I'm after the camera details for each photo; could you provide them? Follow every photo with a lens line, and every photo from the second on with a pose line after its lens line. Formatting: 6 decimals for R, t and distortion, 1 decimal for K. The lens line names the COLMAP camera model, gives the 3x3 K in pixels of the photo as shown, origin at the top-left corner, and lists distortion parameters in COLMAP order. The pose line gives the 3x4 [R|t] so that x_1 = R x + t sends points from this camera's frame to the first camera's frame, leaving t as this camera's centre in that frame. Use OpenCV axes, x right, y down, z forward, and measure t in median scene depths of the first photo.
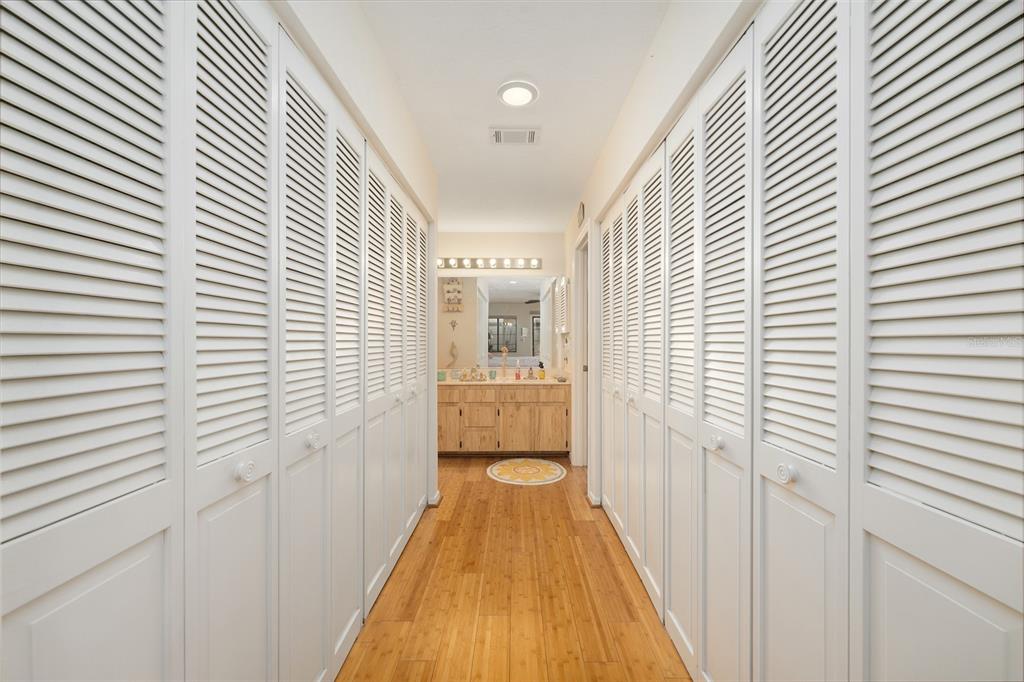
lens RADIAL K [[404.9, 0, 515.7], [0, 404.9, 342.9], [0, 0, 1]] dist [0.003002, -0.000650]
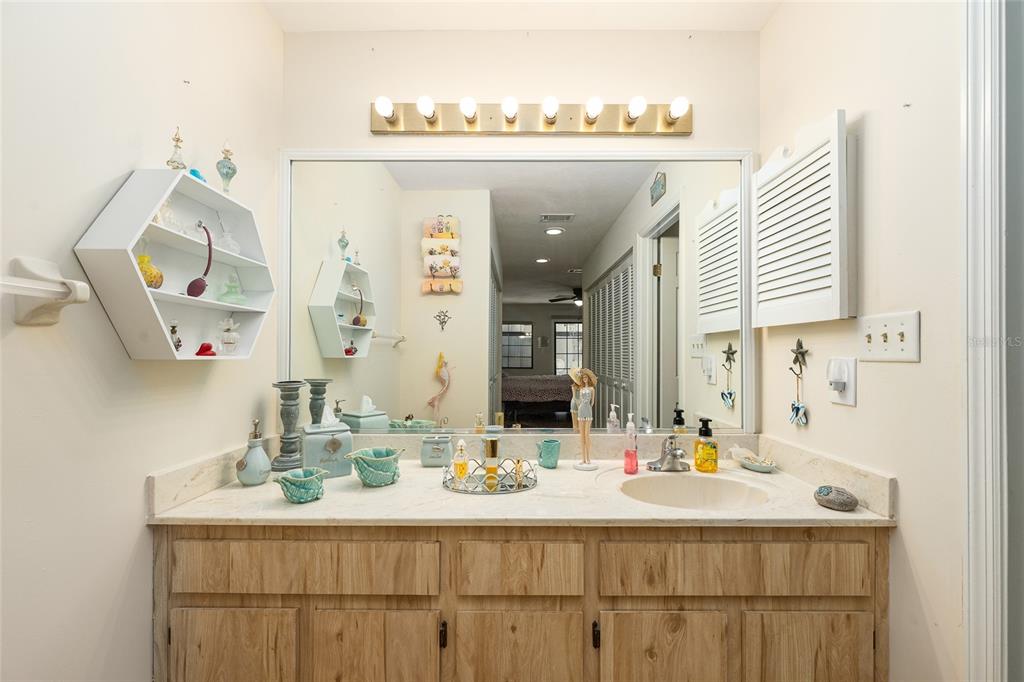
lens RADIAL K [[404.9, 0, 524.7], [0, 404.9, 355.5], [0, 0, 1]] dist [0.003002, -0.000650]
pose [[0.999844, 0.002060, 0.017542, -0.082510], [-0.002010, 0.999994, -0.002904, 0.000193], [-0.017548, 0.002868, 0.999842, 0.680712]]
